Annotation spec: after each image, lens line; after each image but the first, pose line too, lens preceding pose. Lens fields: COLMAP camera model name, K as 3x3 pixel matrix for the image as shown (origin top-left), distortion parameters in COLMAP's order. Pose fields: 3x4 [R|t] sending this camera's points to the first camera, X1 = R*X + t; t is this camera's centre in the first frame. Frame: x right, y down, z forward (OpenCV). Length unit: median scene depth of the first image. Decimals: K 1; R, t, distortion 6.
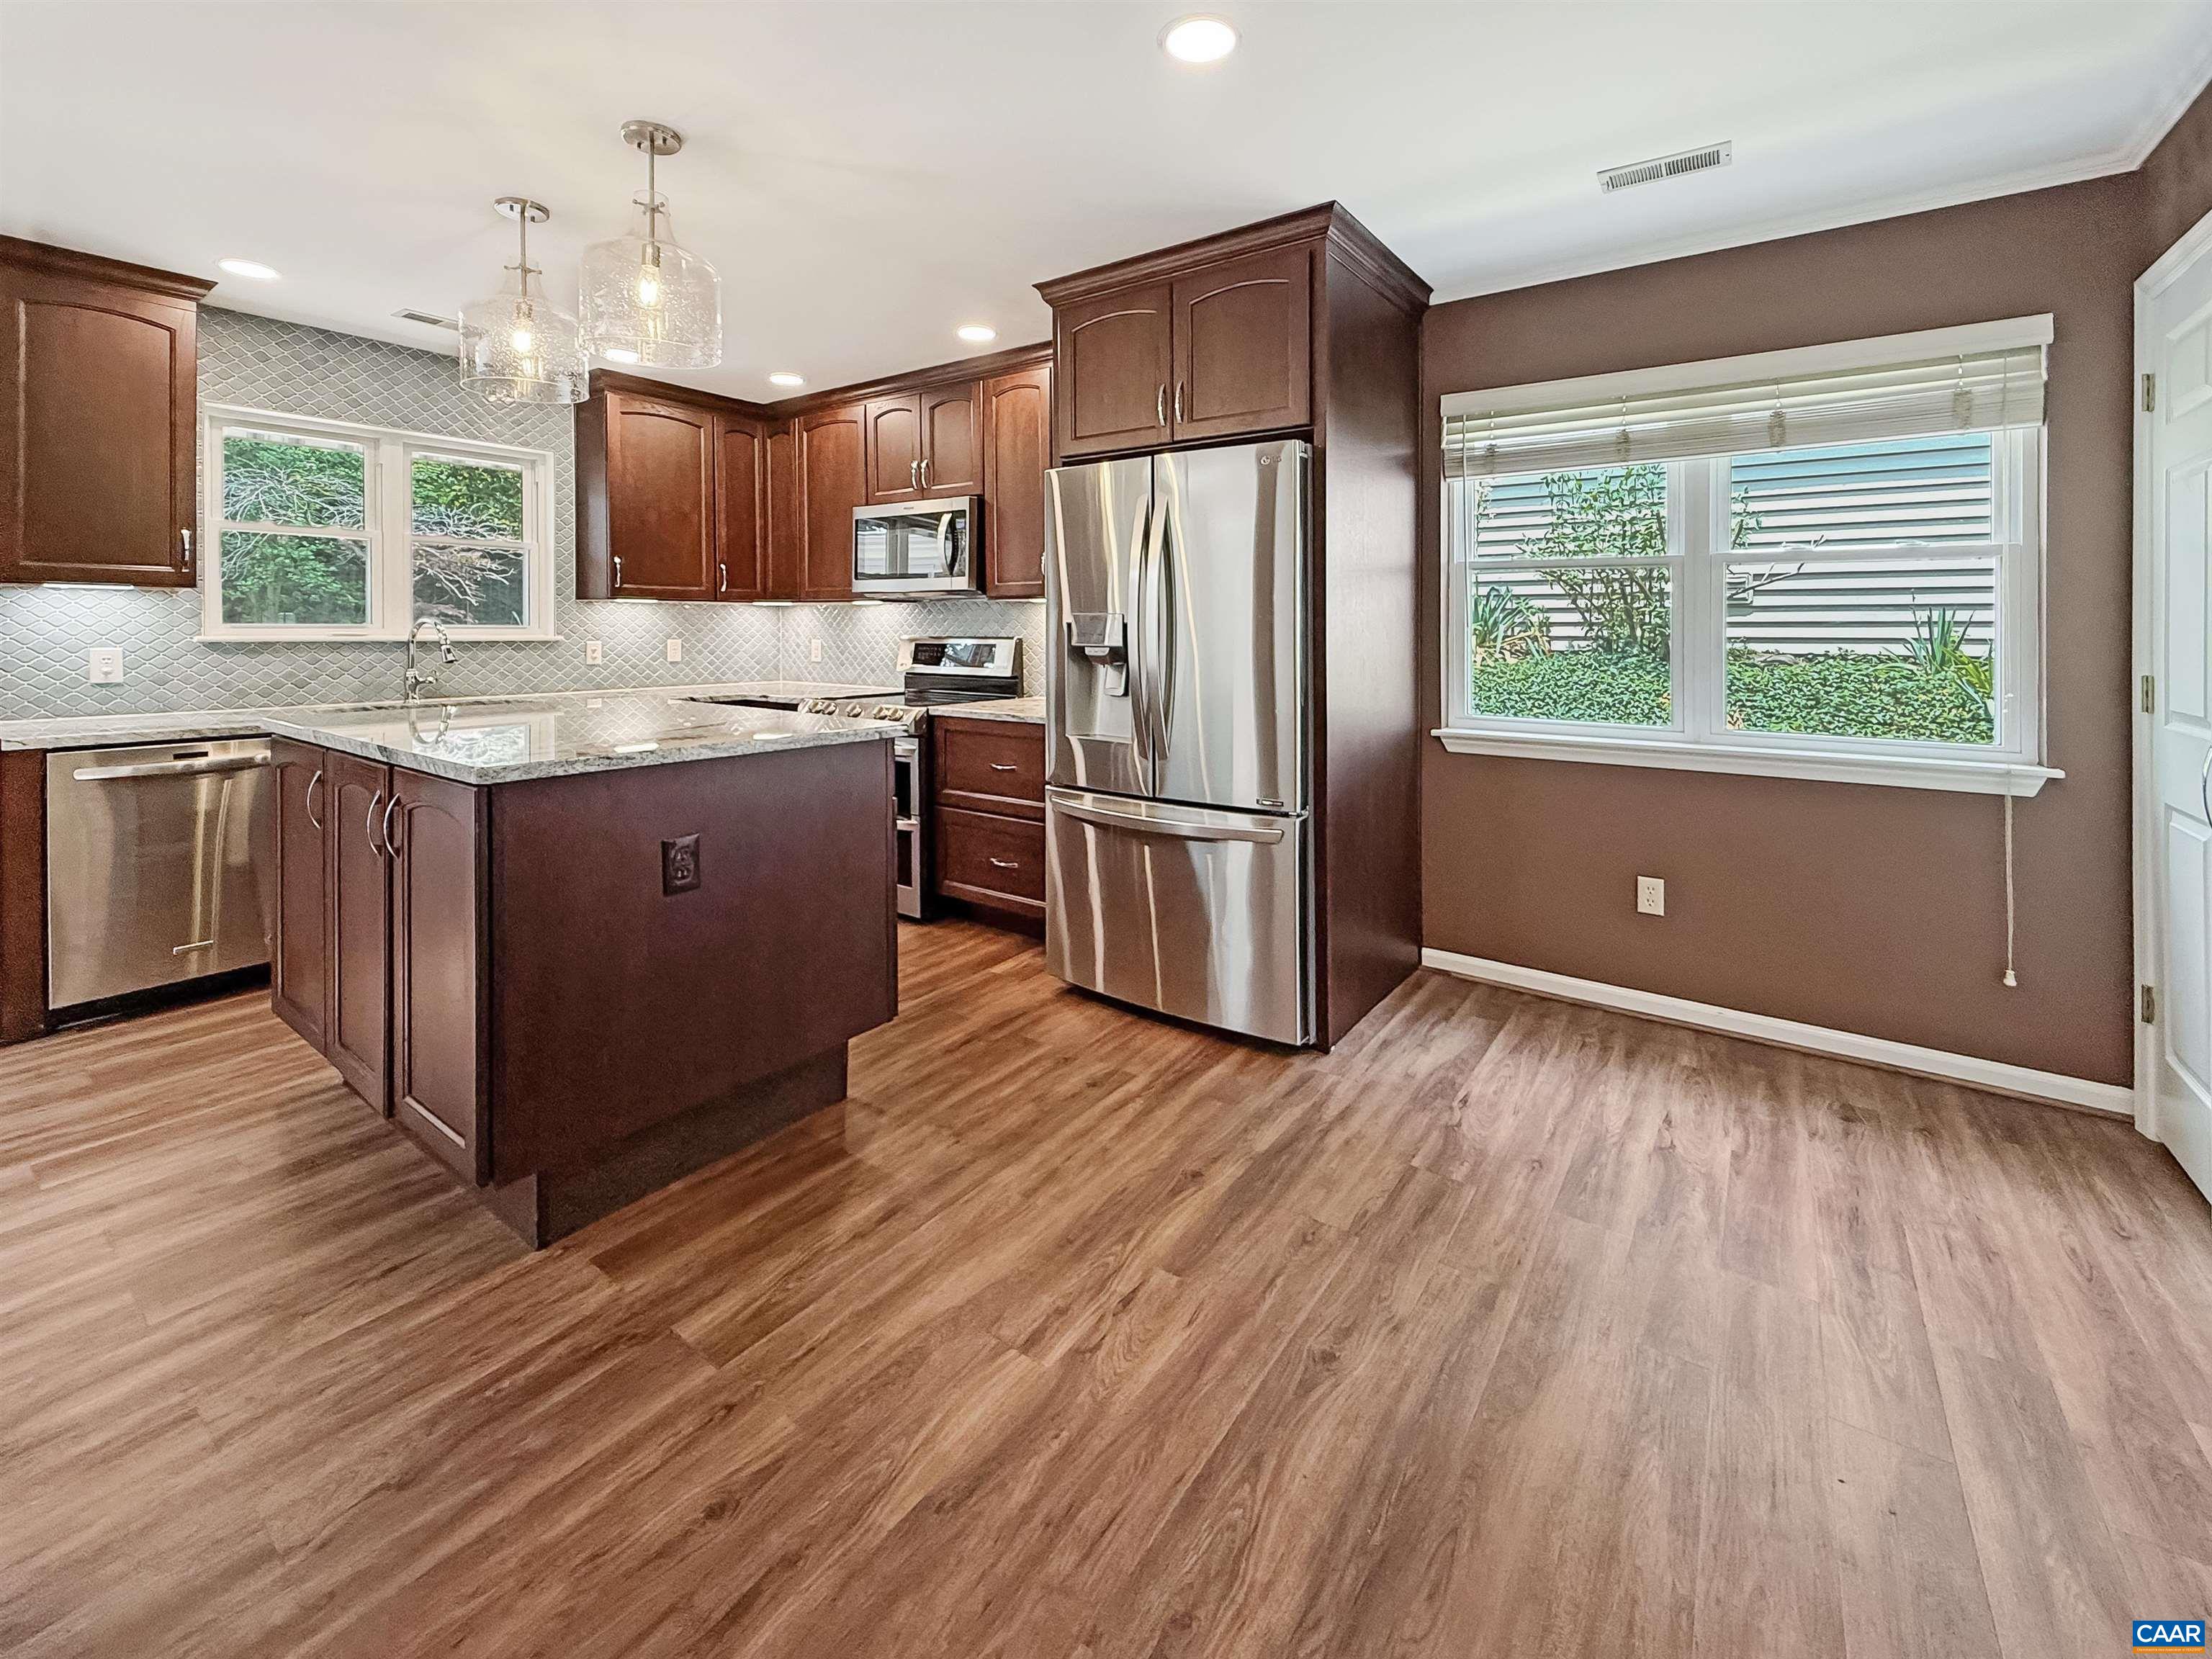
lens RADIAL K [[945.3, 0, 1173.7], [0, 945.3, 648.3], [0, 0, 1]] dist [0.003873, -0.000047]
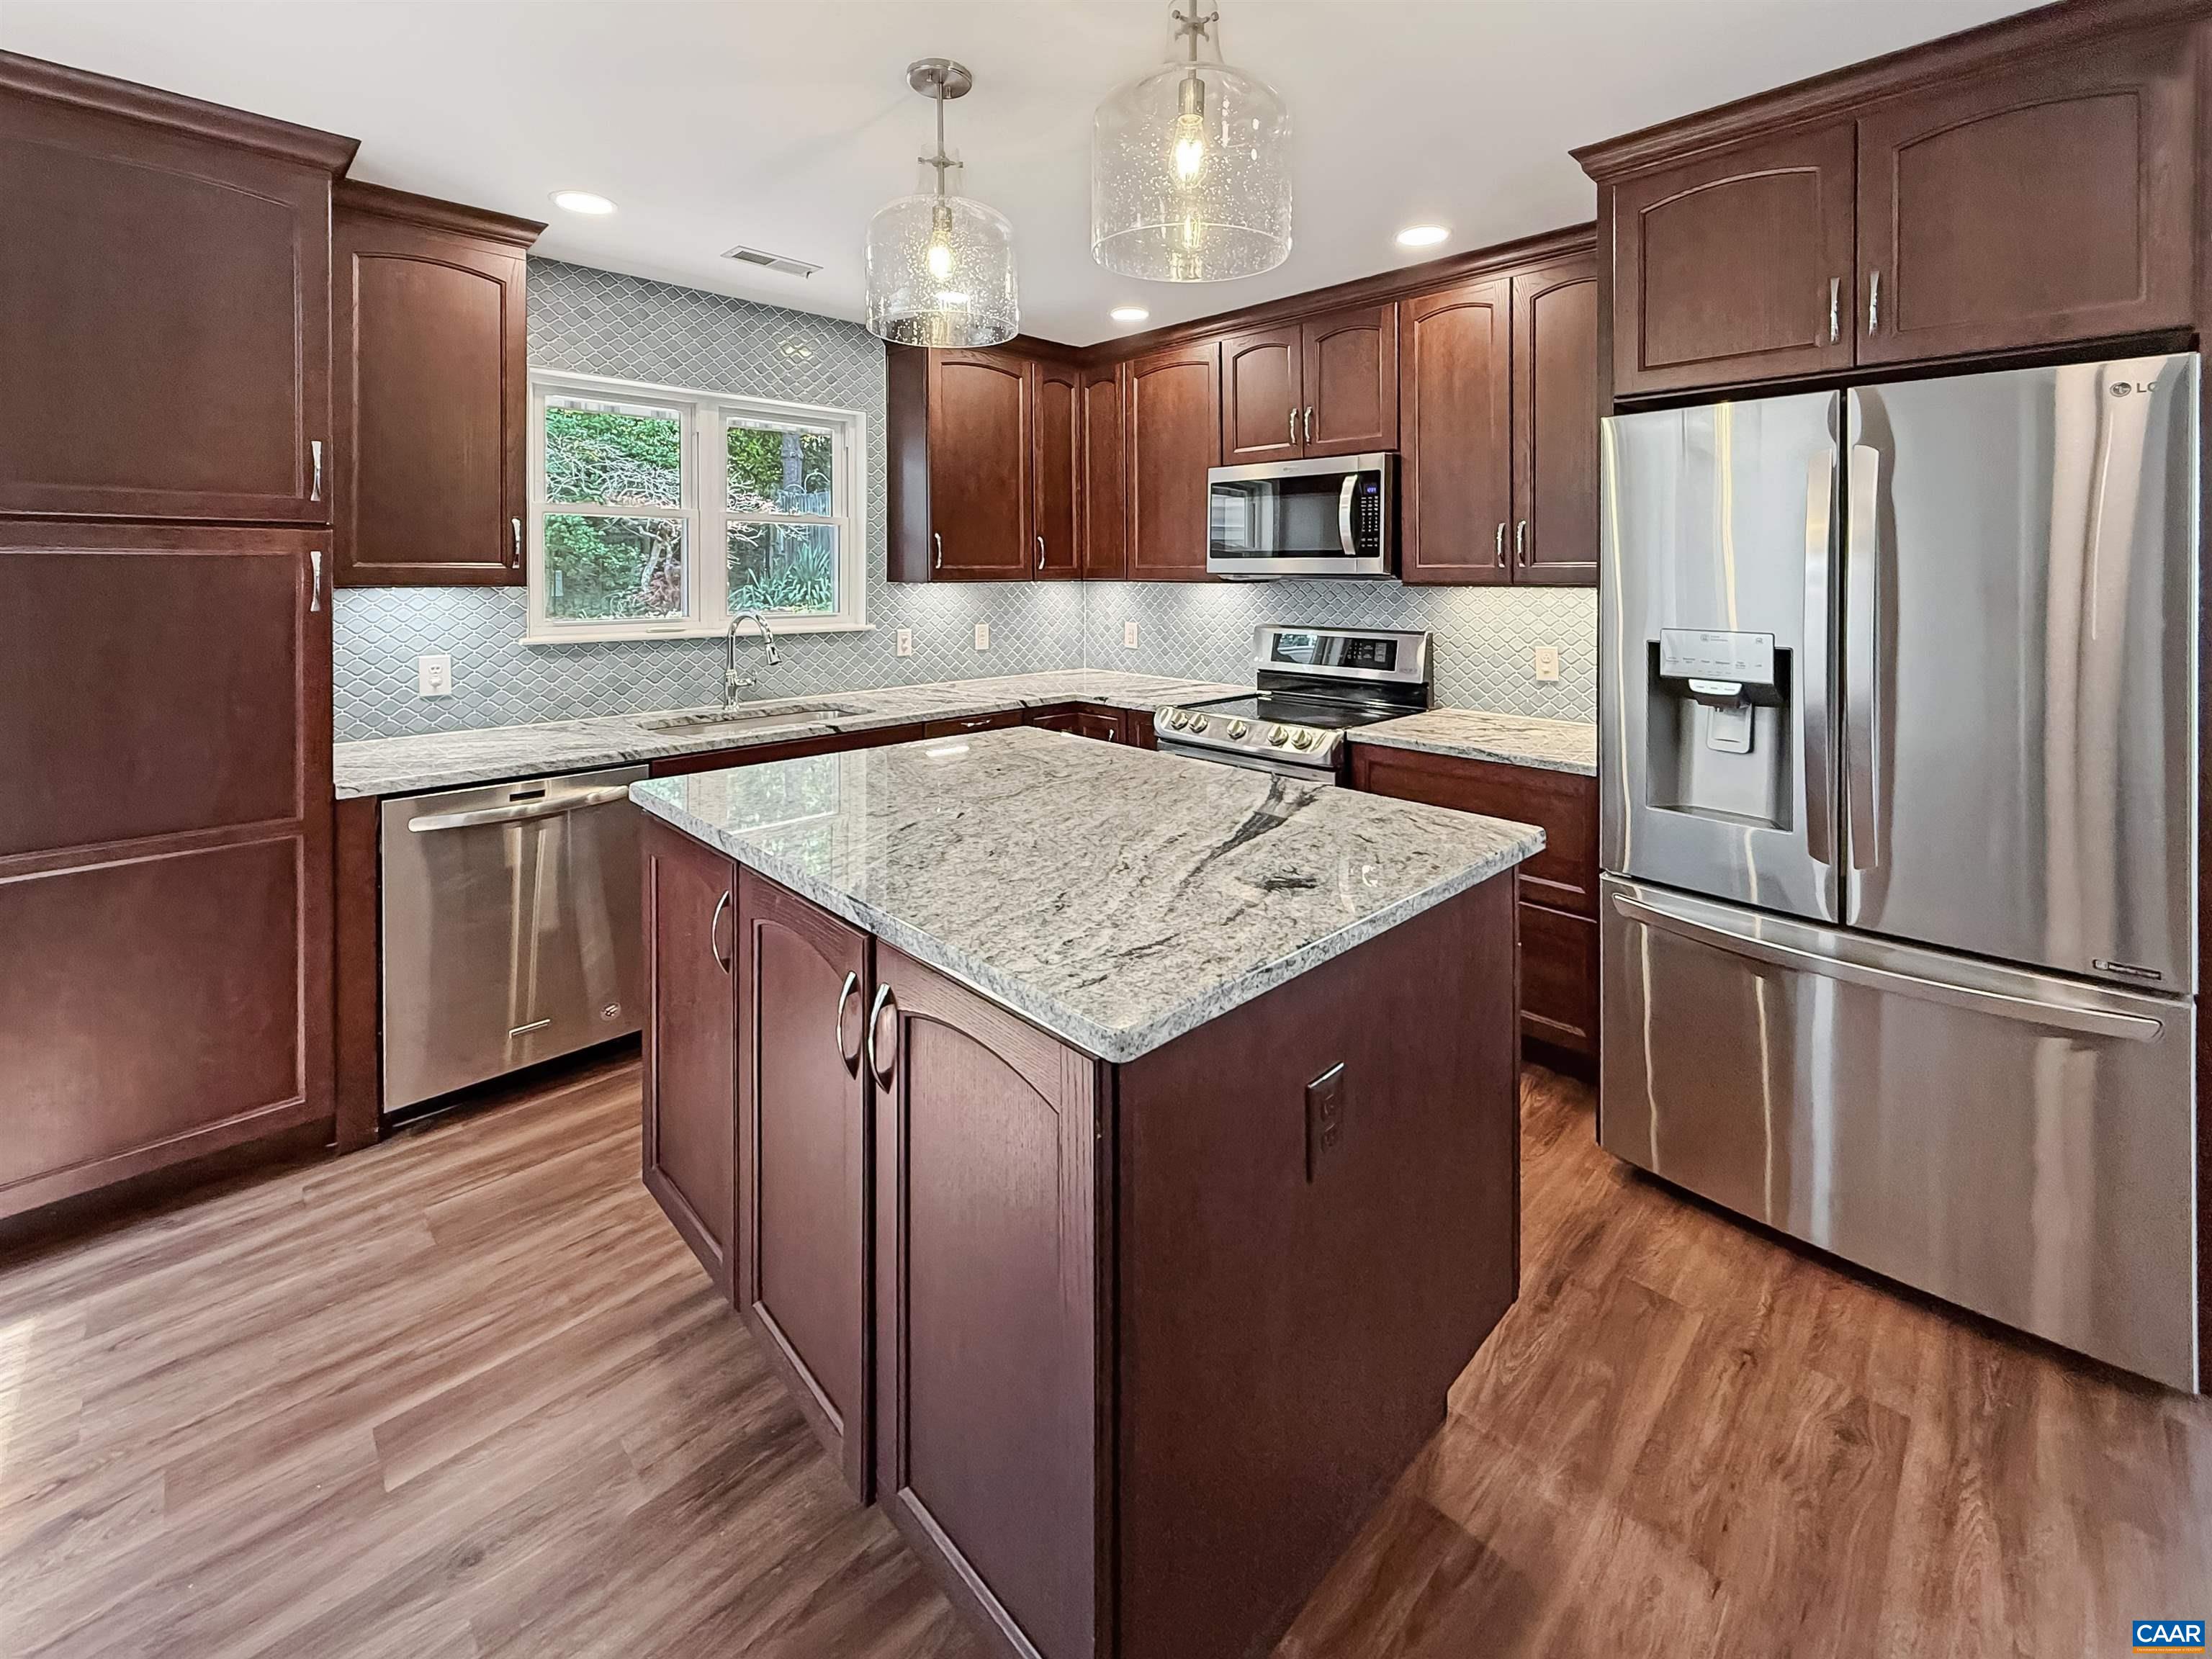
lens RADIAL K [[945.3, 0, 1165.8], [0, 945.3, 593.3], [0, 0, 1]] dist [0.003873, -0.000047]
pose [[0.986179, 0.001566, -0.165678, -0.288133], [-0.001169, 0.999996, 0.002497, -0.052910], [0.165681, -0.002268, 0.986177, 0.230236]]
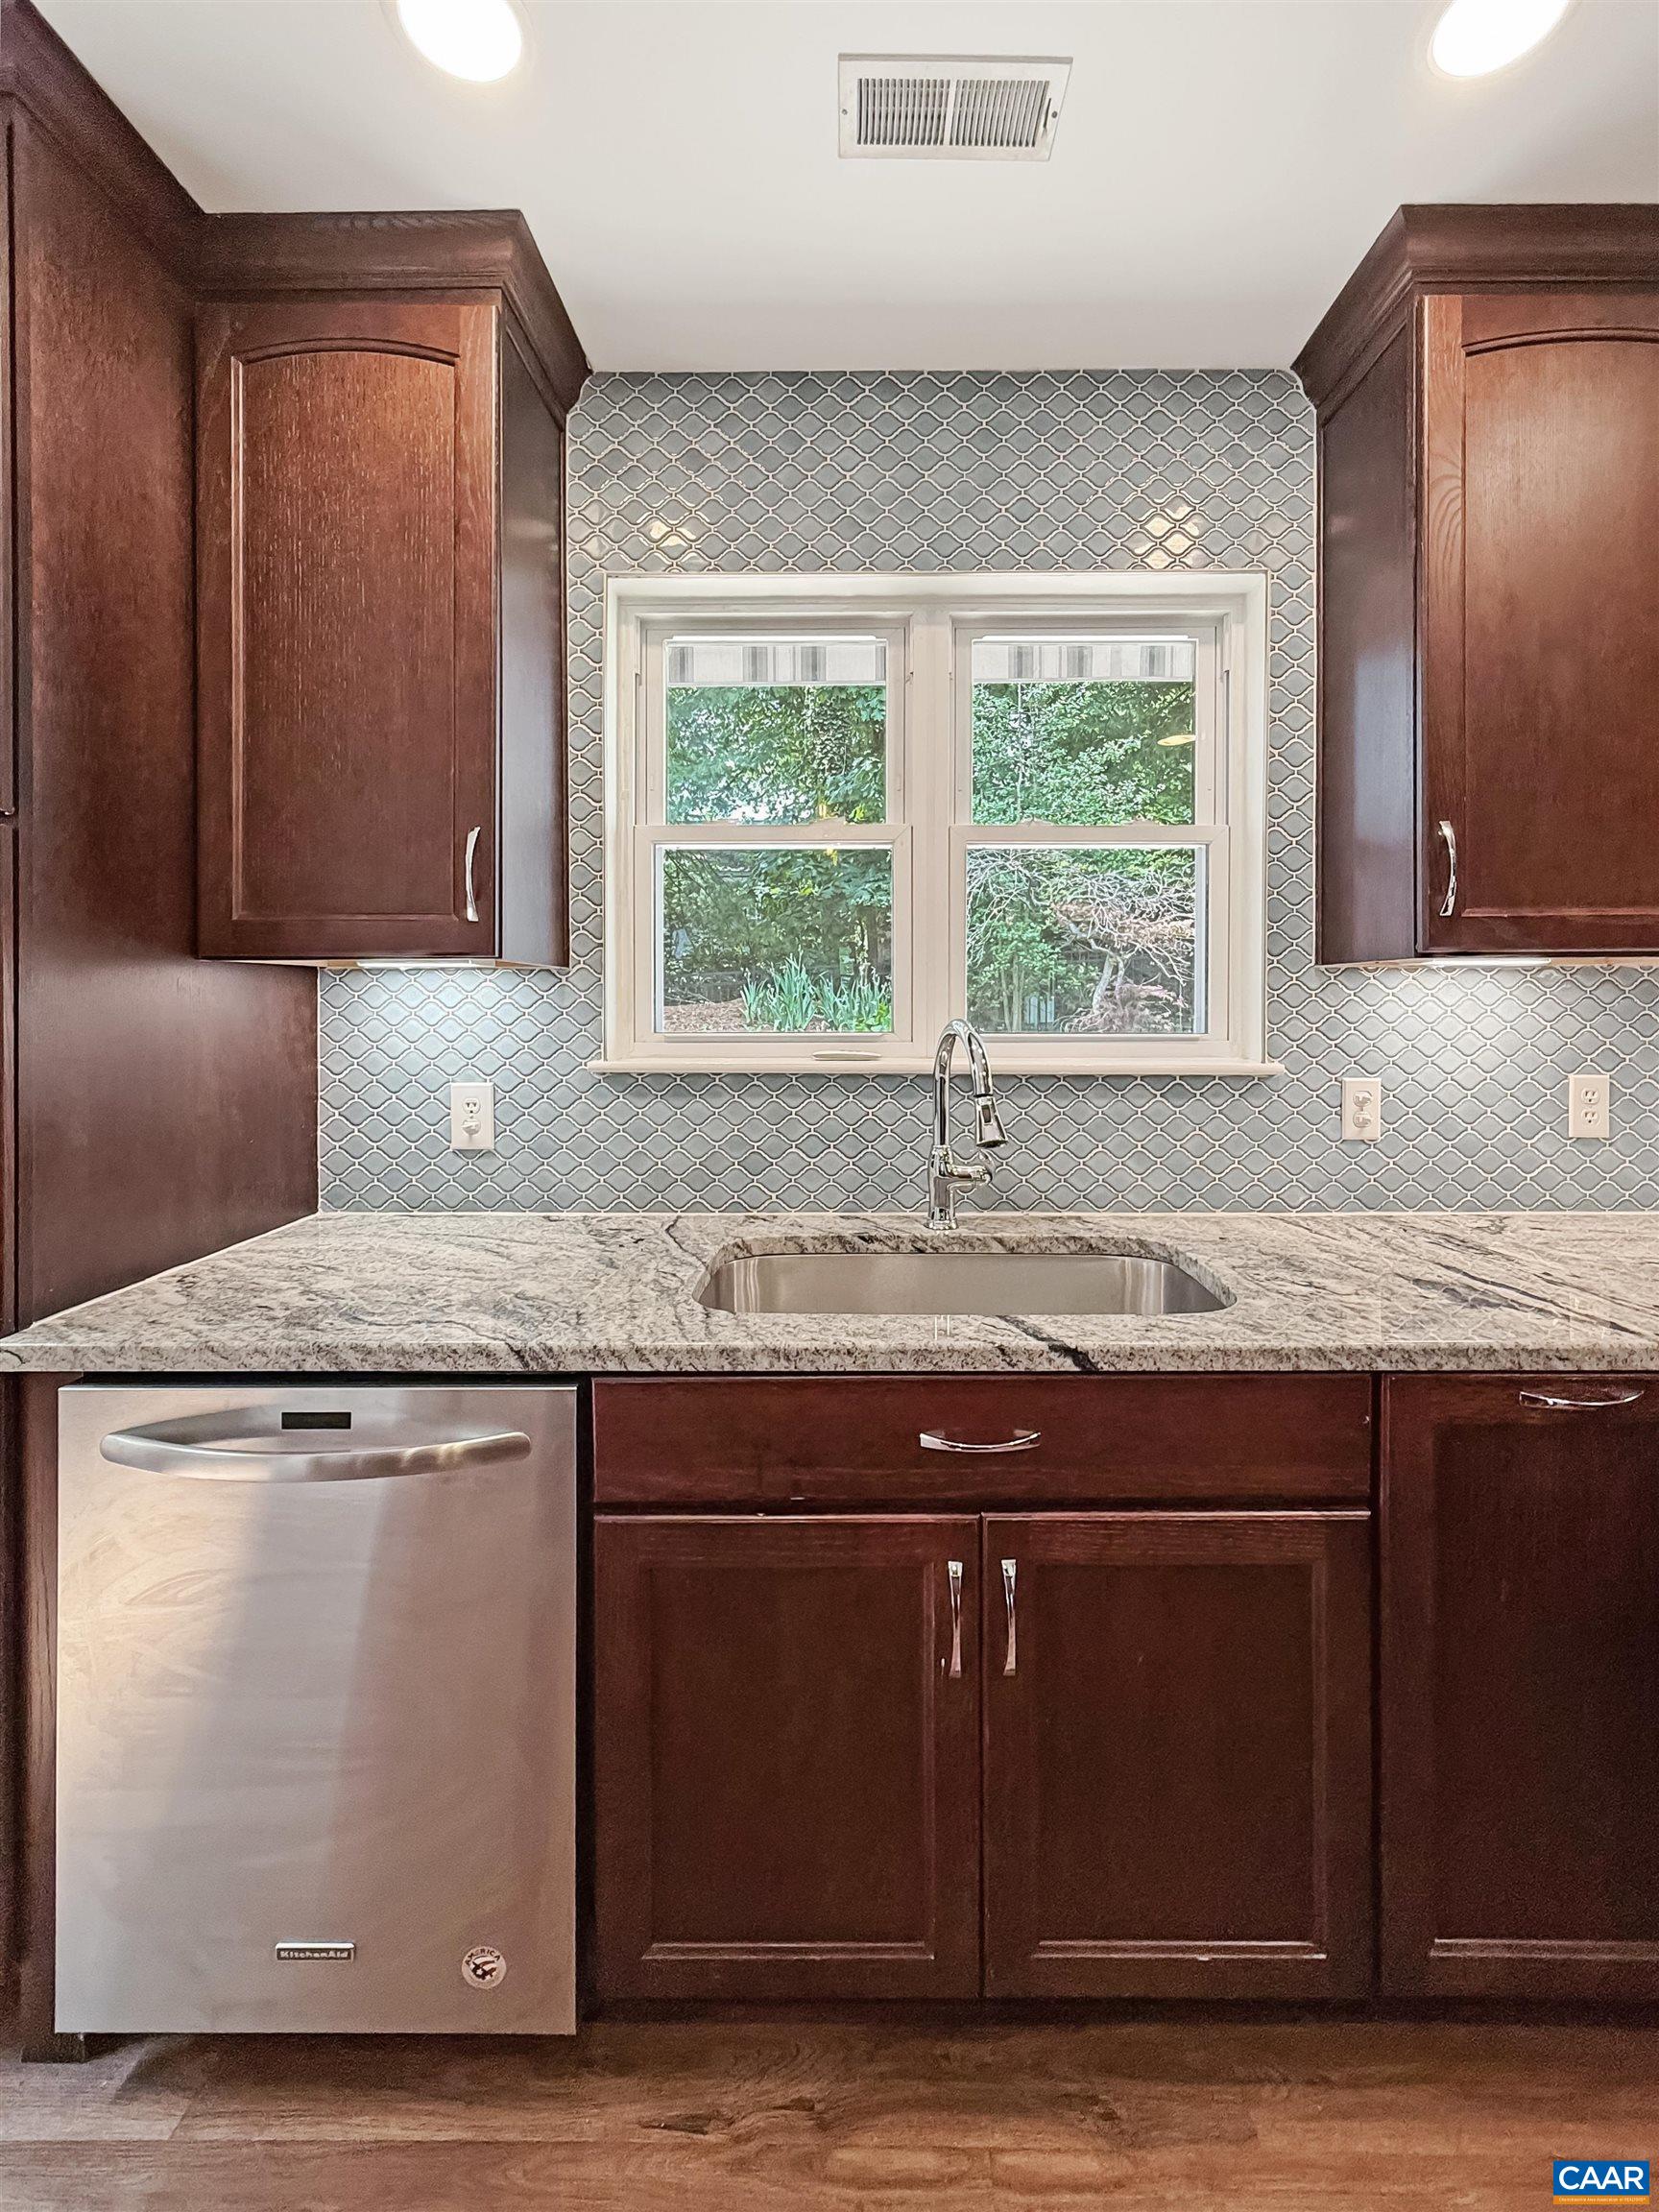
lens RADIAL K [[997.0, 0, 828.5], [0, 997.0, 1015.0], [0, 0, 1]] dist [0.000813, -0.000238]
pose [[0.542965, 0.003987, -0.839746, -0.497079], [-0.013195, 0.999906, -0.003784, -0.033297], [0.839652, 0.013135, 0.542966, 0.766802]]
